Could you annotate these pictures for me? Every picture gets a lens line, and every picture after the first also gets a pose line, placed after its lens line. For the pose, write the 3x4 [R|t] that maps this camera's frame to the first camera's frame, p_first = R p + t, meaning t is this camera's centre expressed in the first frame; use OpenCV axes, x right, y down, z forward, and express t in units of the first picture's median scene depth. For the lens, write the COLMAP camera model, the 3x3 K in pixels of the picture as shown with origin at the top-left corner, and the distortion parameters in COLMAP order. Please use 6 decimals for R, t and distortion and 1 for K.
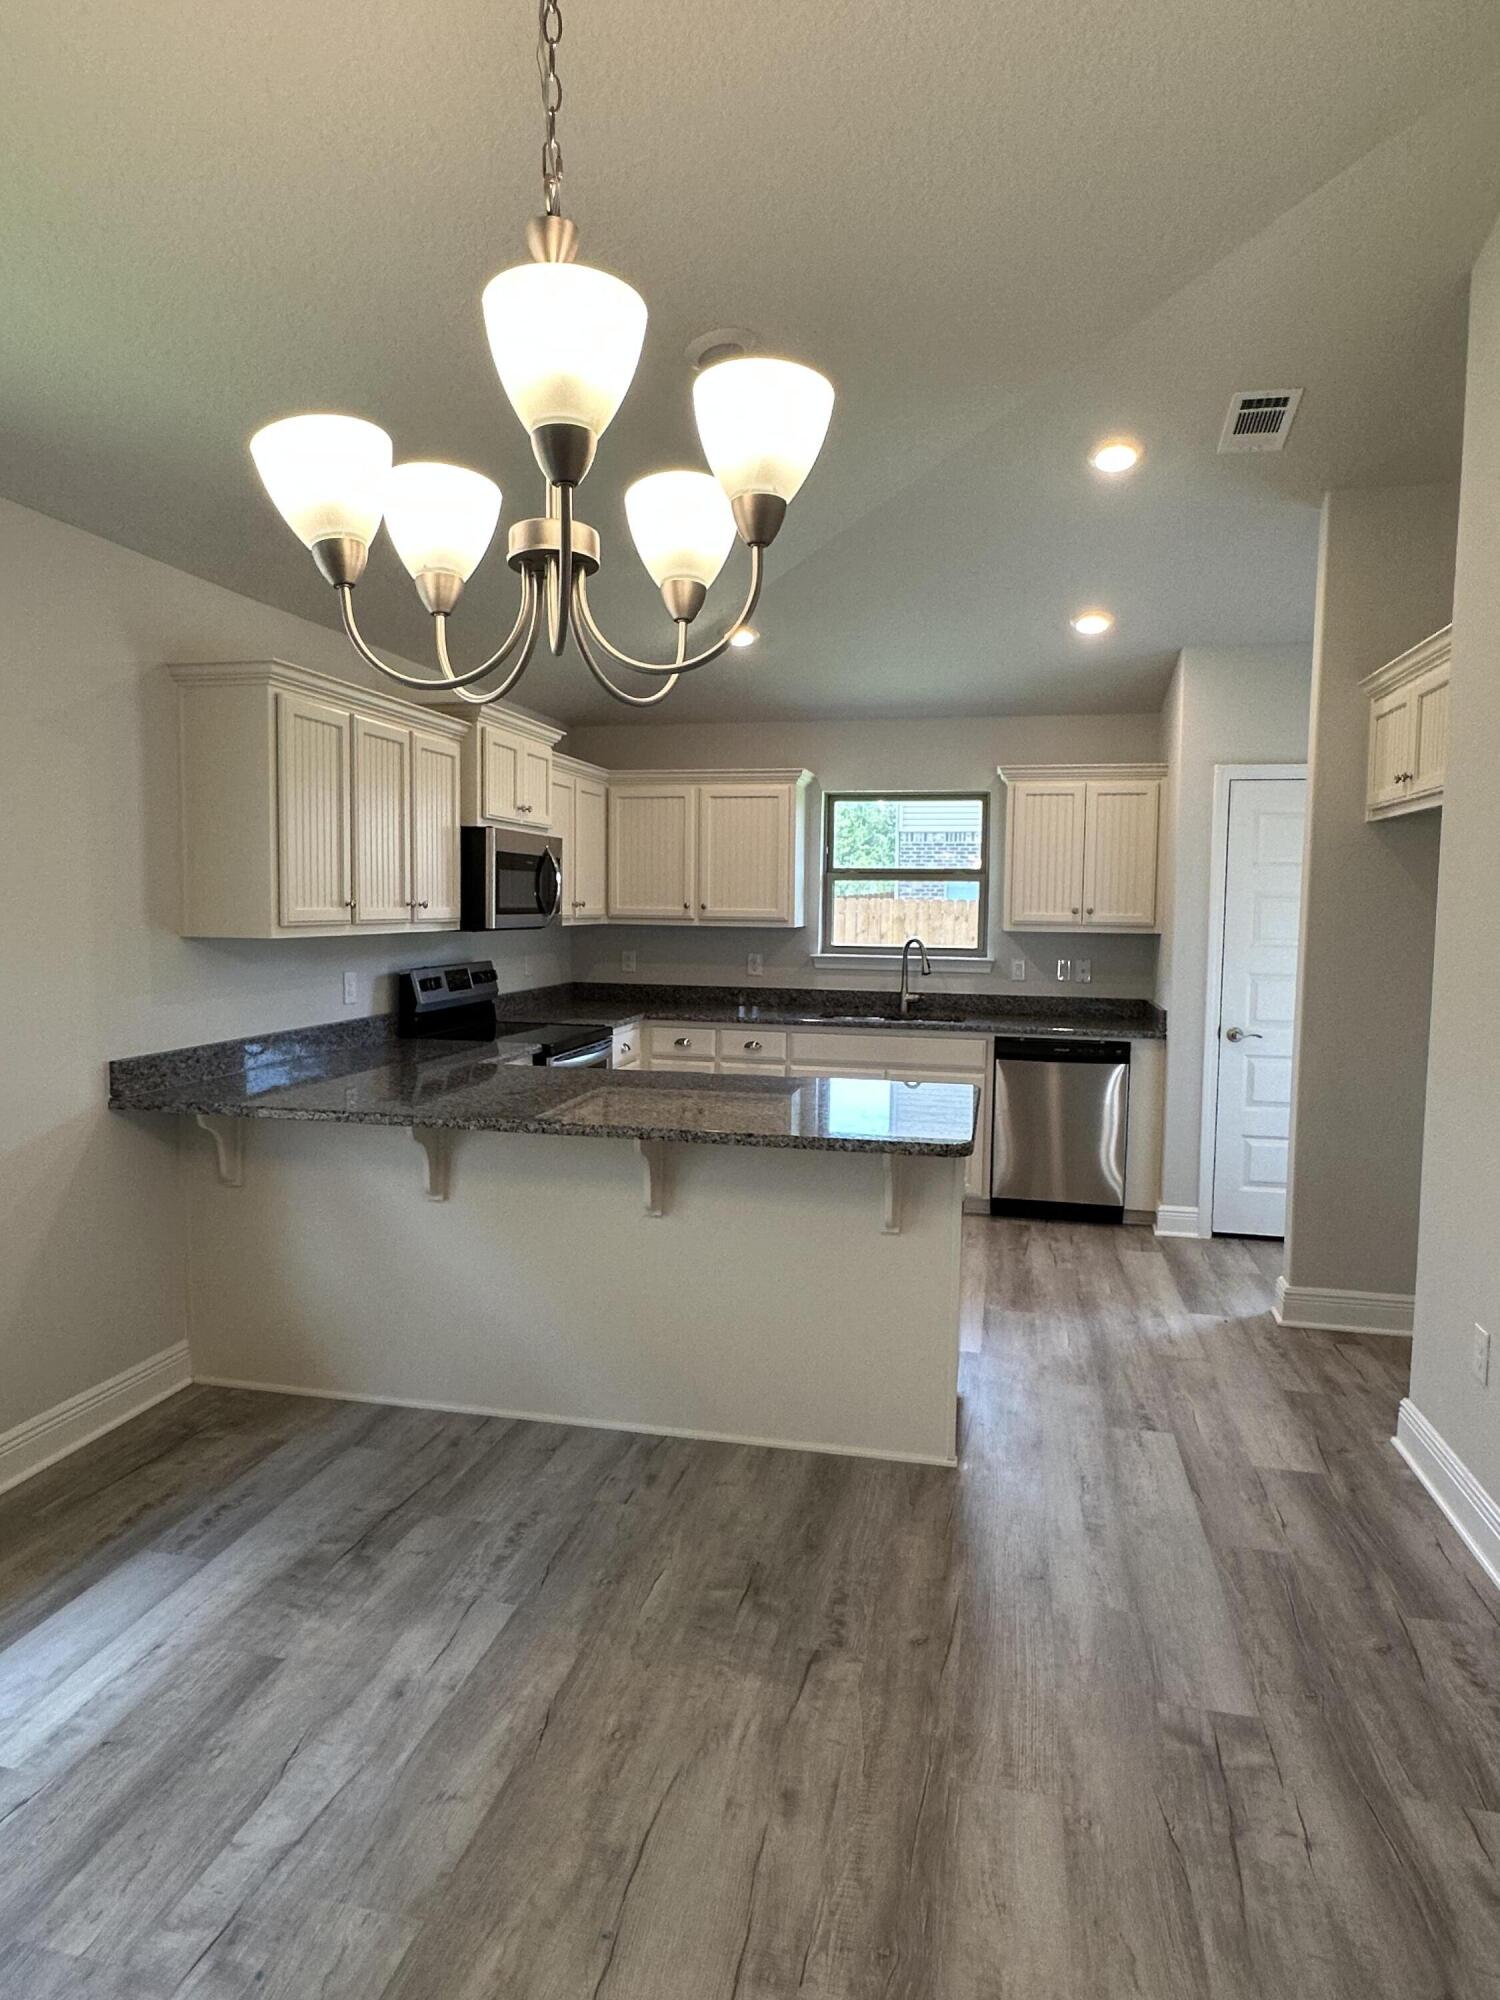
lens RADIAL K [[1195.4, 0, 748.6], [0, 1195.4, 948.2], [0, 0, 1]] dist [-0.002960, 0.002467]
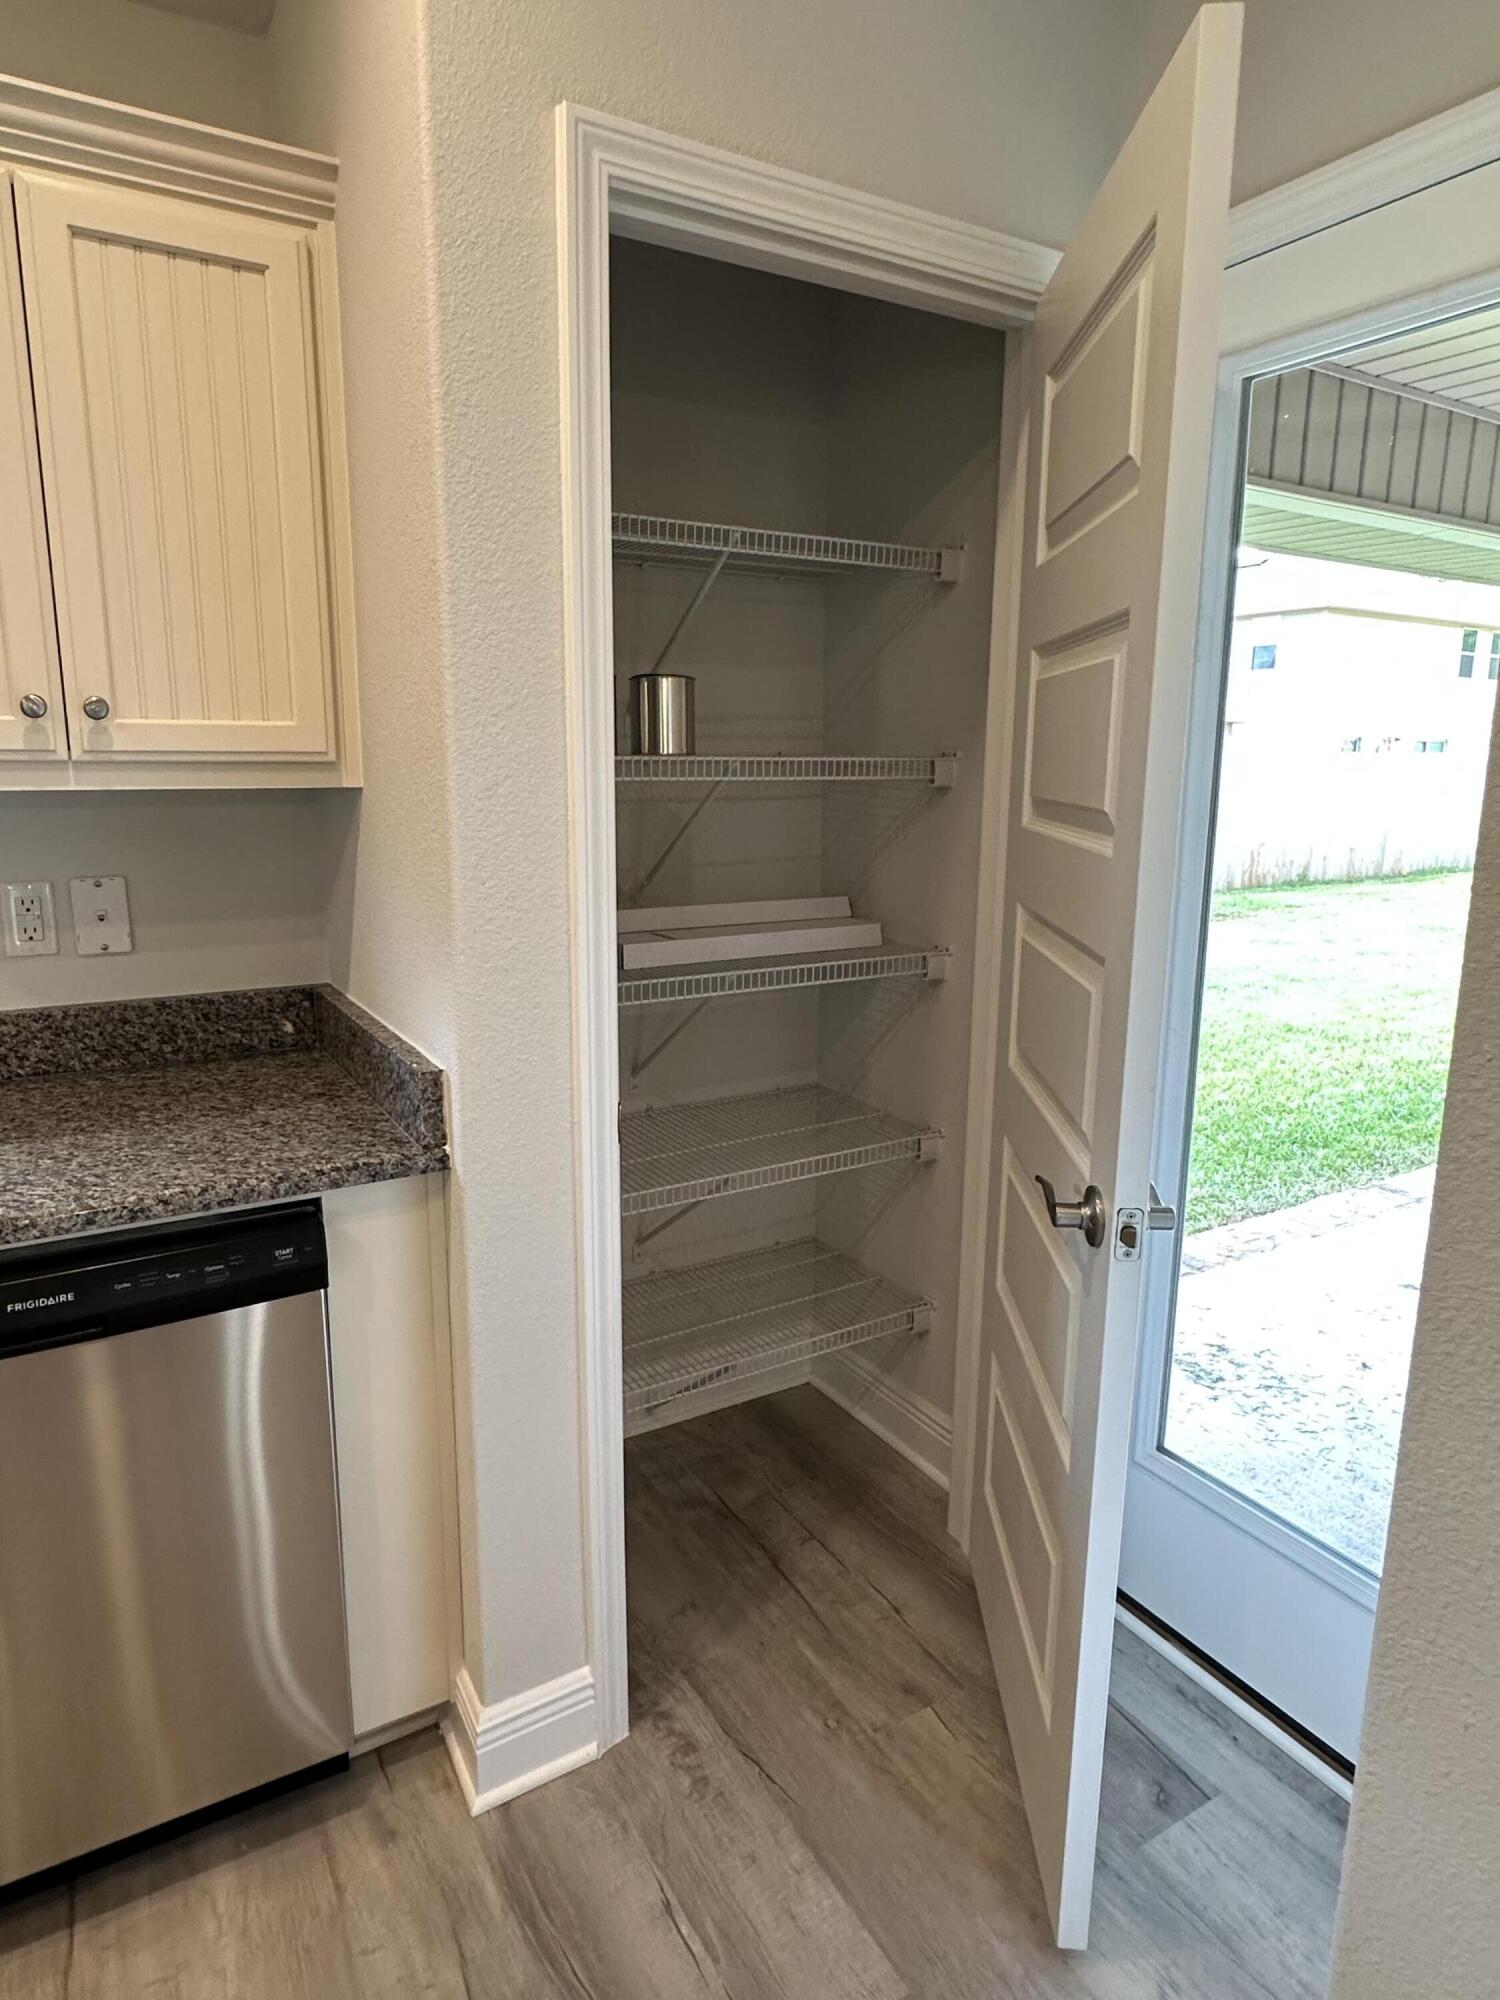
lens RADIAL K [[1195.4, 0, 755.9], [0, 1195.4, 996.6], [0, 0, 1]] dist [-0.002960, 0.002467]
pose [[0.727475, -0.146980, 0.670207, 0.220883], [0.030140, 0.982689, 0.182793, -0.013126], [-0.685472, -0.112777, 0.719312, 0.756058]]
